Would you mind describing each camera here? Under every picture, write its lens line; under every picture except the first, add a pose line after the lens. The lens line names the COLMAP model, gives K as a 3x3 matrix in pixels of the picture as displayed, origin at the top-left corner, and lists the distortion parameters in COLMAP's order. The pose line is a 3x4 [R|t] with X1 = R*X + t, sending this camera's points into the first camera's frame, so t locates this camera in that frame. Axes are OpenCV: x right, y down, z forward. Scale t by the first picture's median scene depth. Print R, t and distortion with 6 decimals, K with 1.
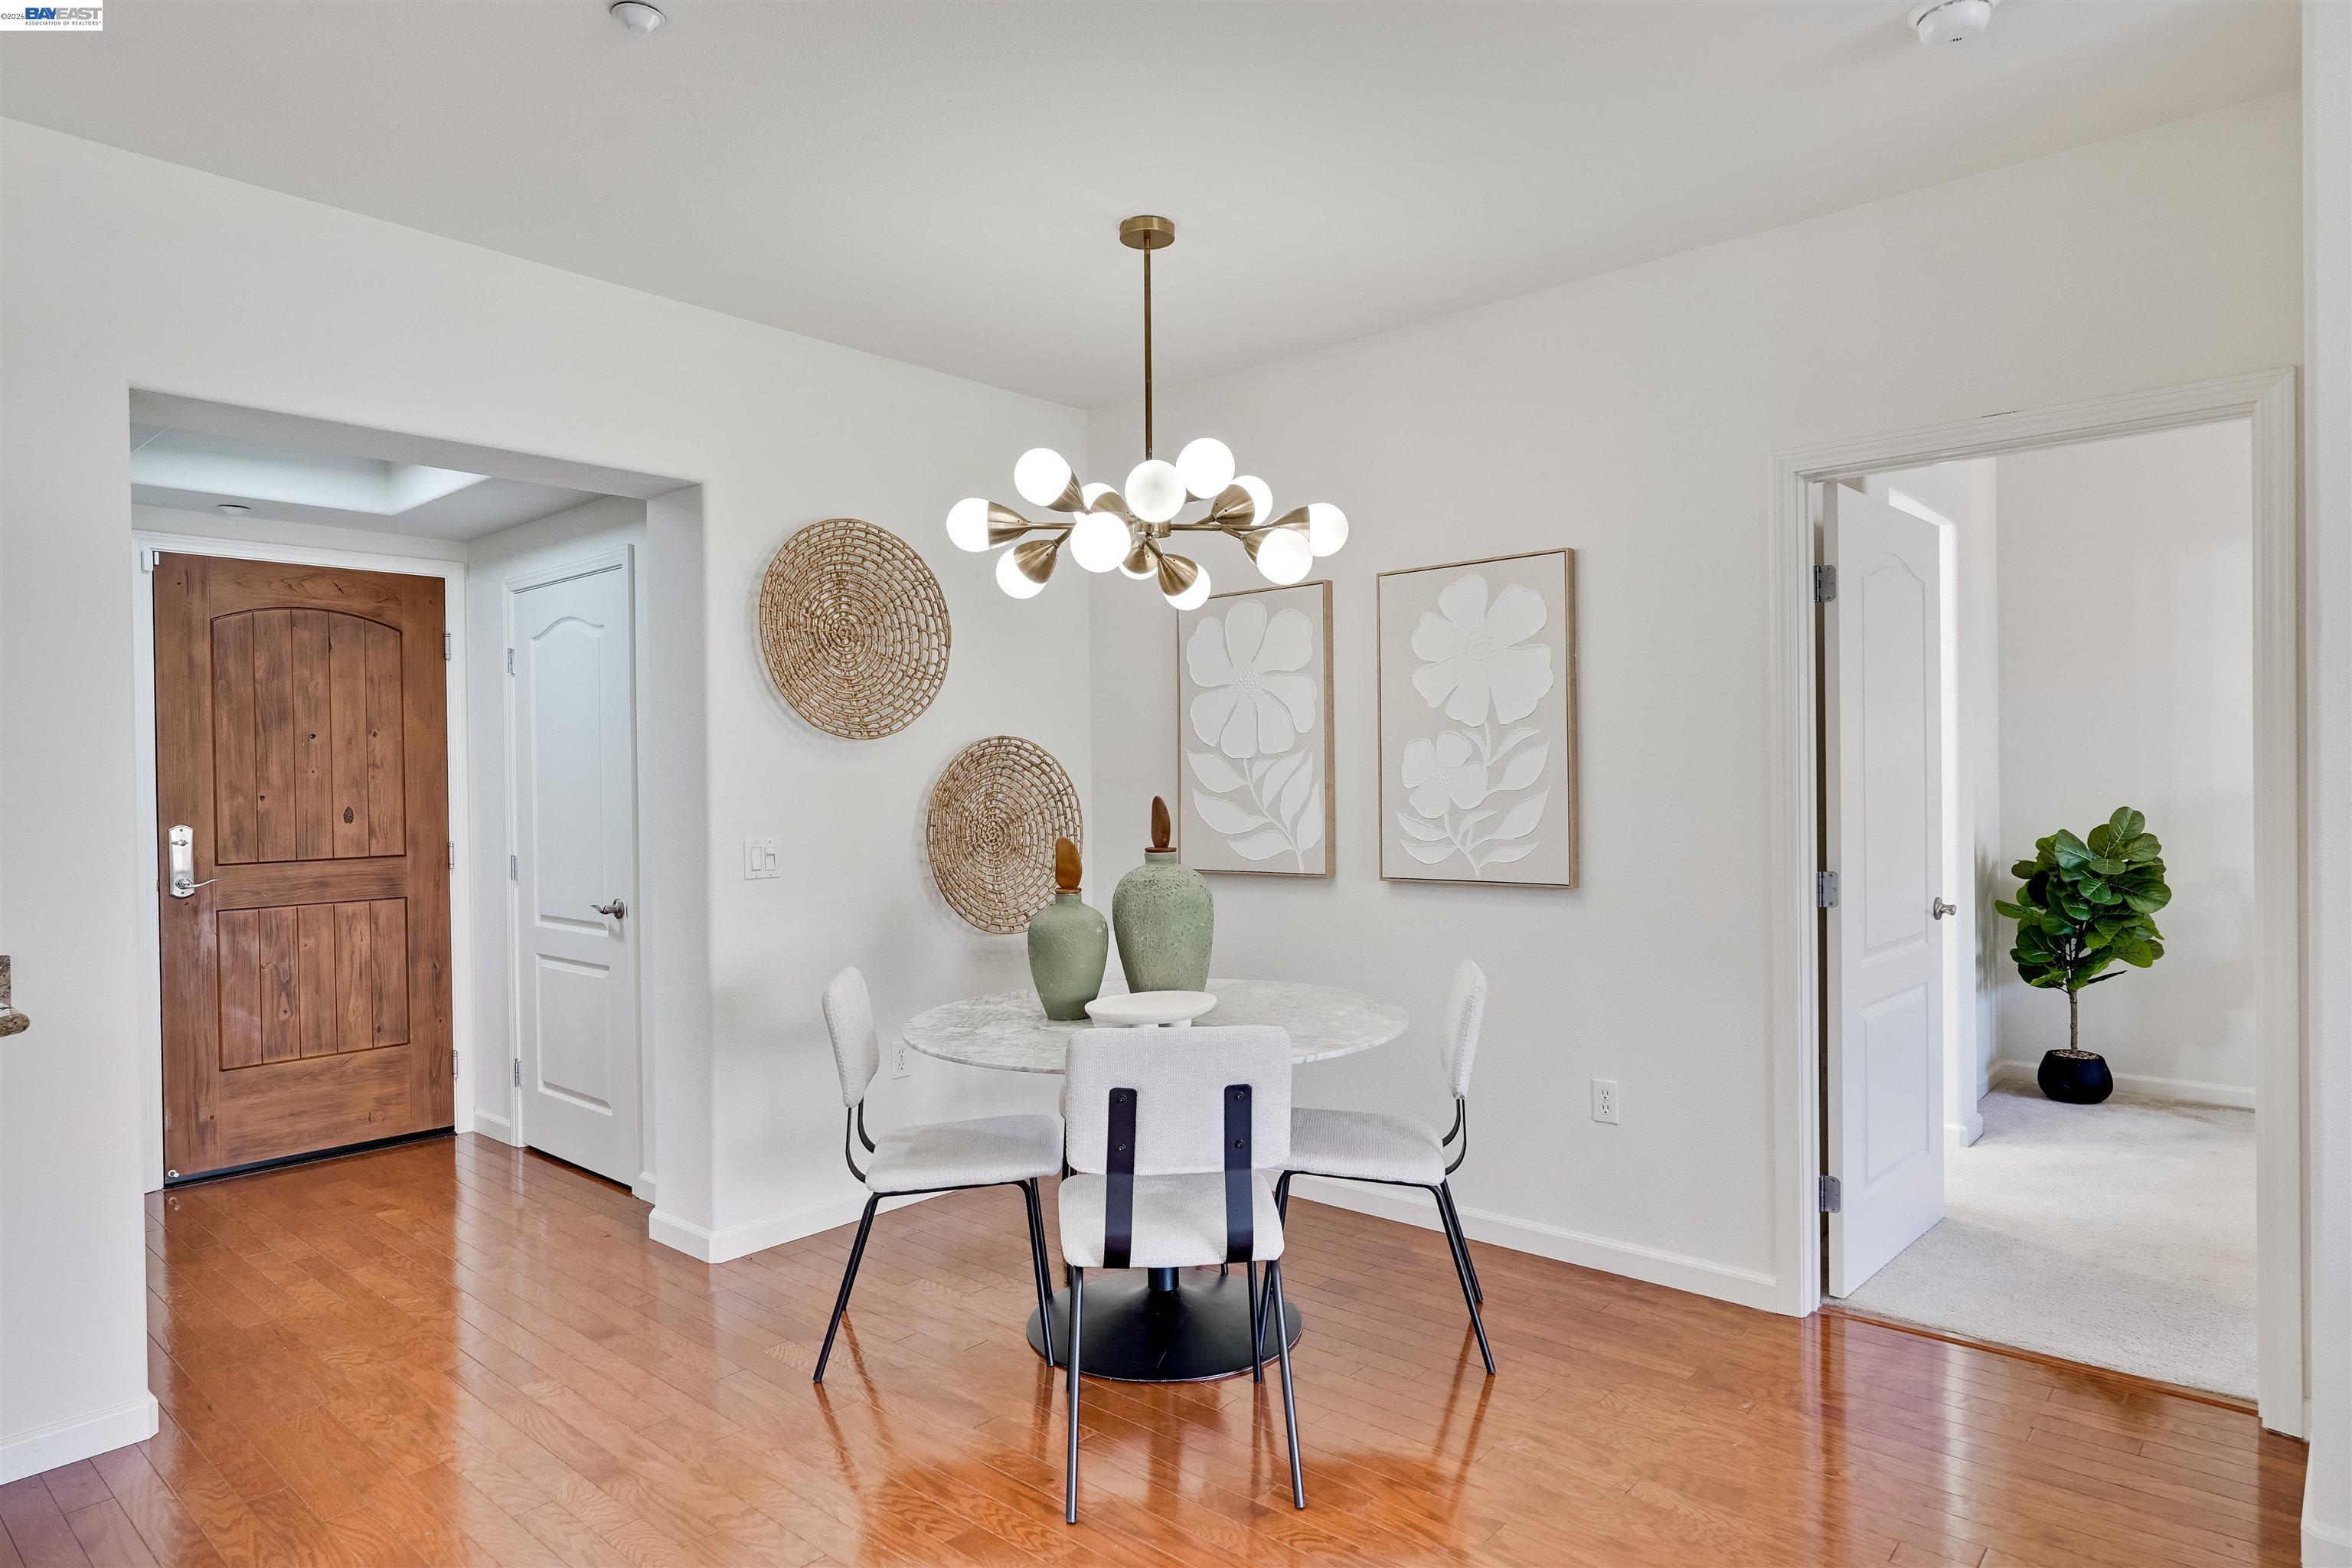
lens RADIAL K [[1323.6, 0, 1176.0], [0, 1323.6, 784.0], [0, 0, 1]] dist [-0.032979, 0.020864]
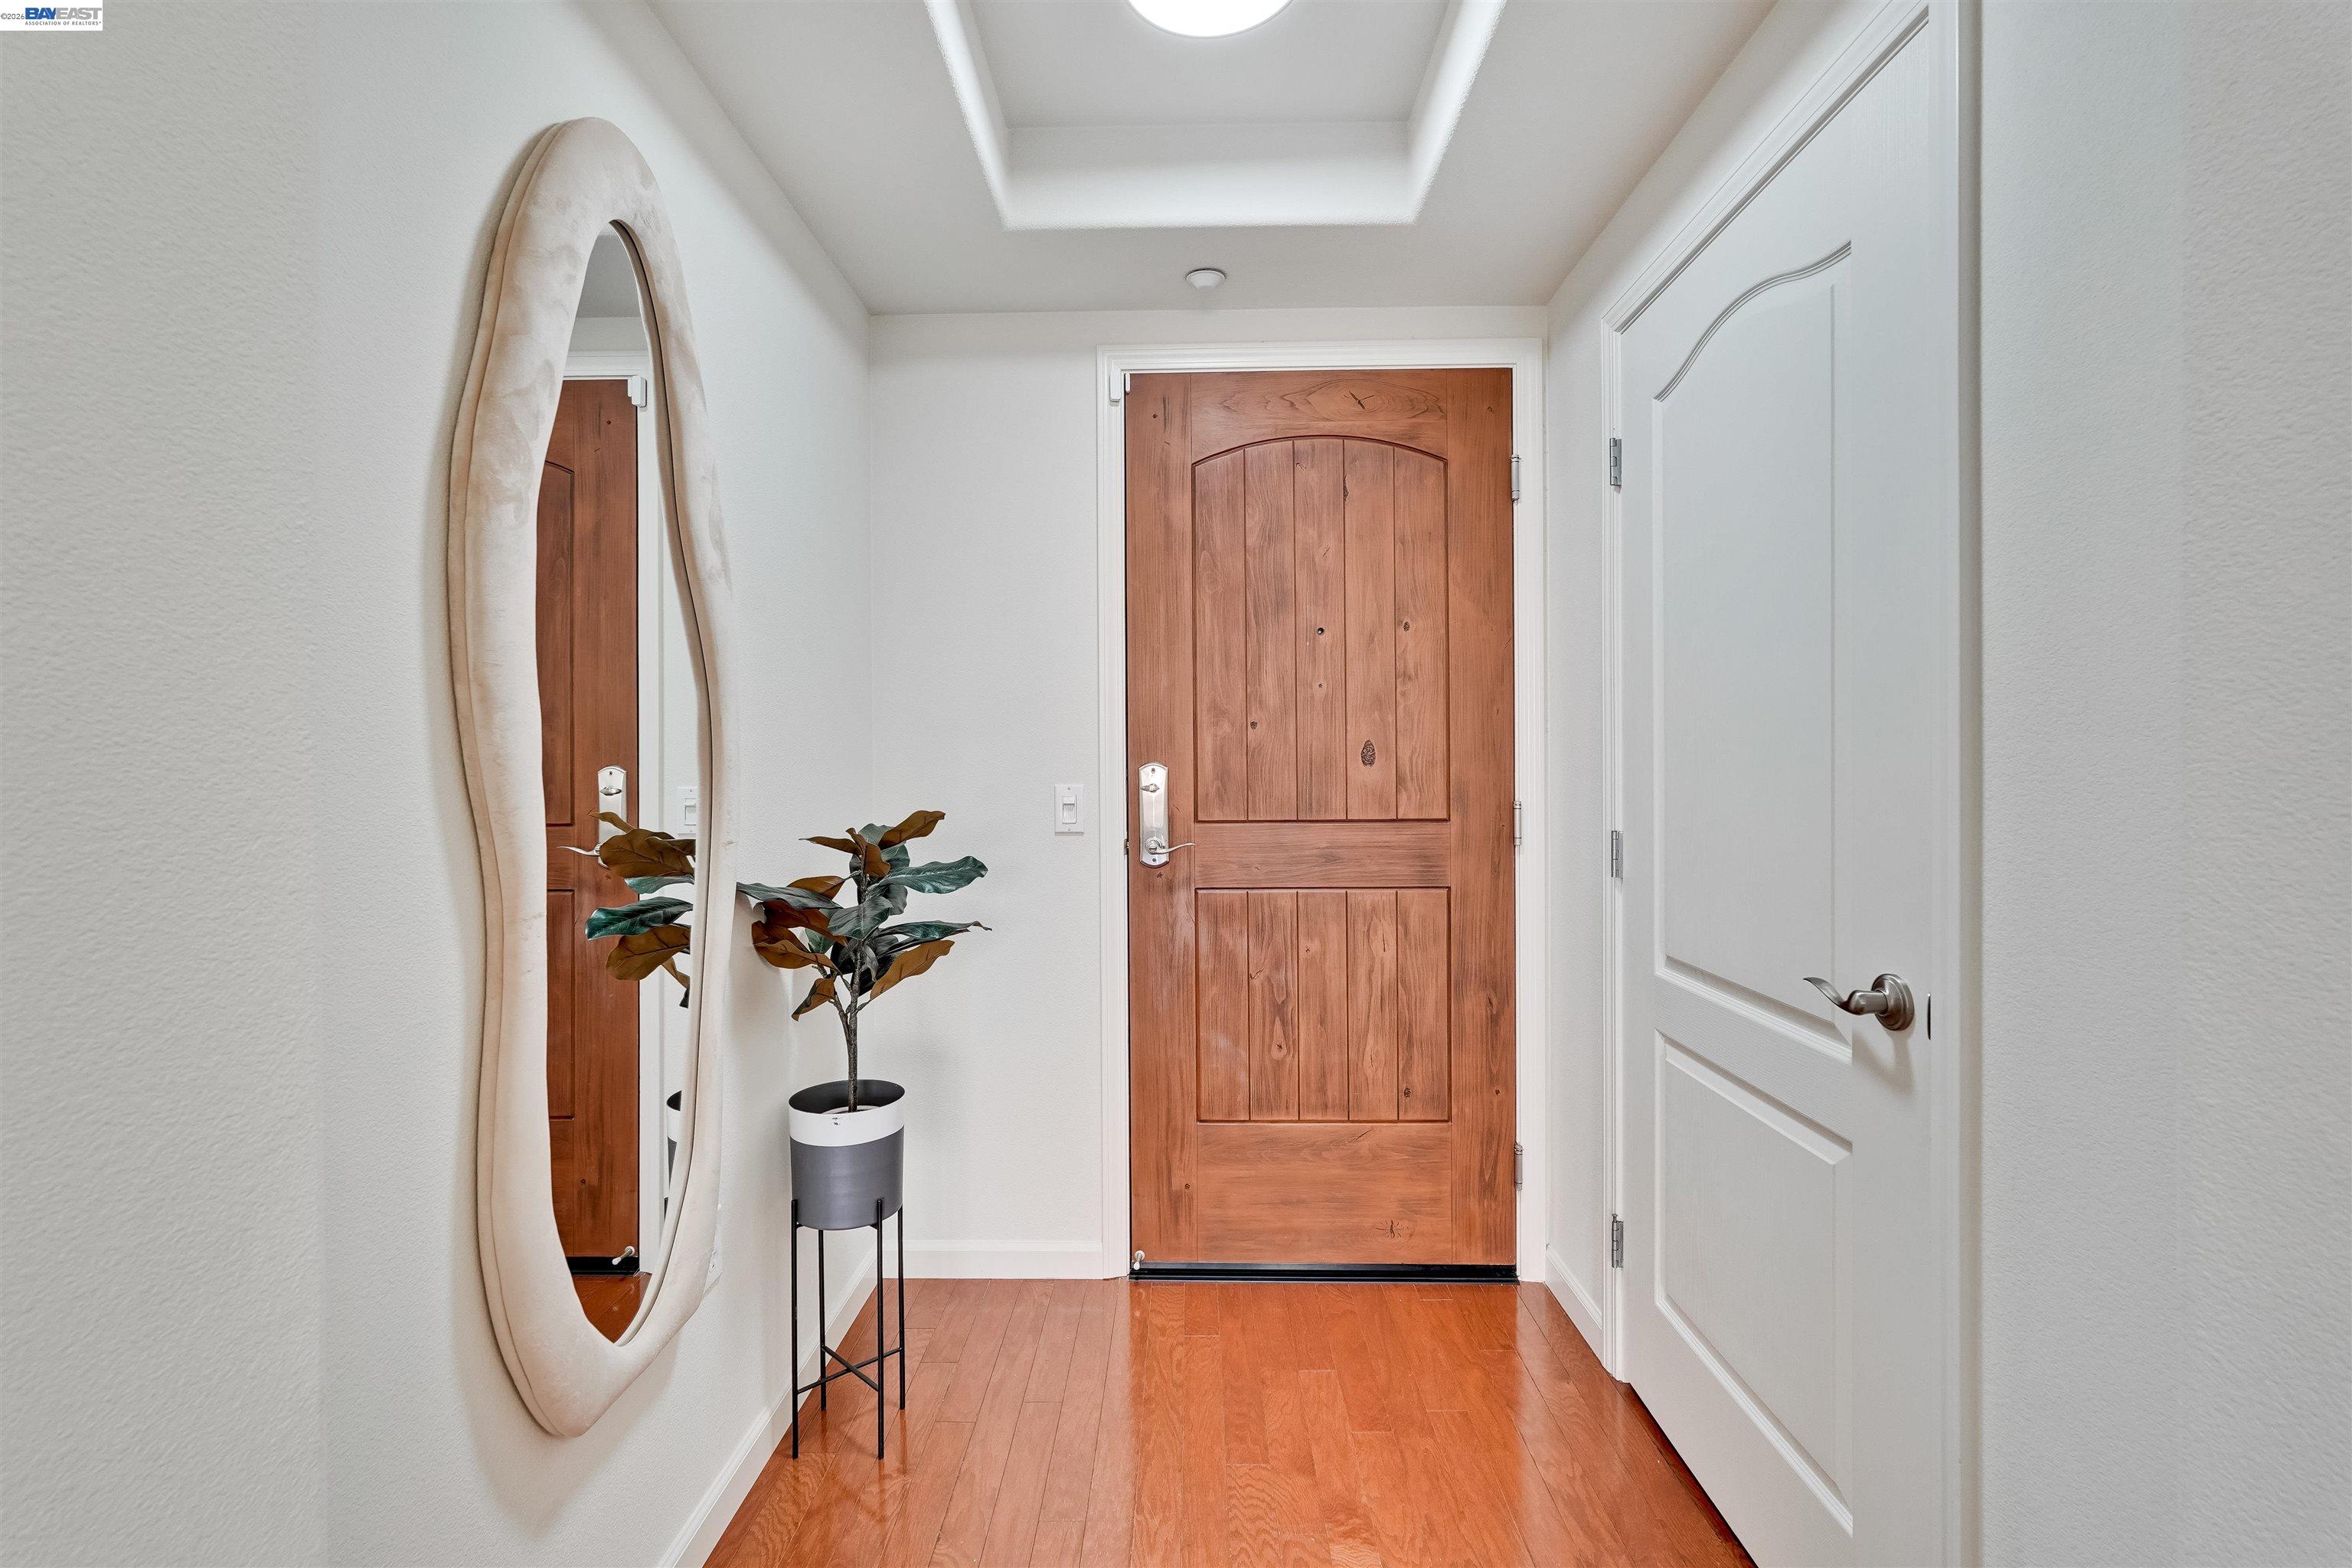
lens RADIAL K [[1084.0, 0, 1176.0], [0, 1084.0, 784.0], [0, 0, 1]] dist [-0.020252, 0.008756]
pose [[0.649784, 0.012938, -0.760009, -0.296400], [-0.007515, 0.999916, 0.010597, 0.034632], [0.760082, -0.001174, 0.649826, 0.597868]]
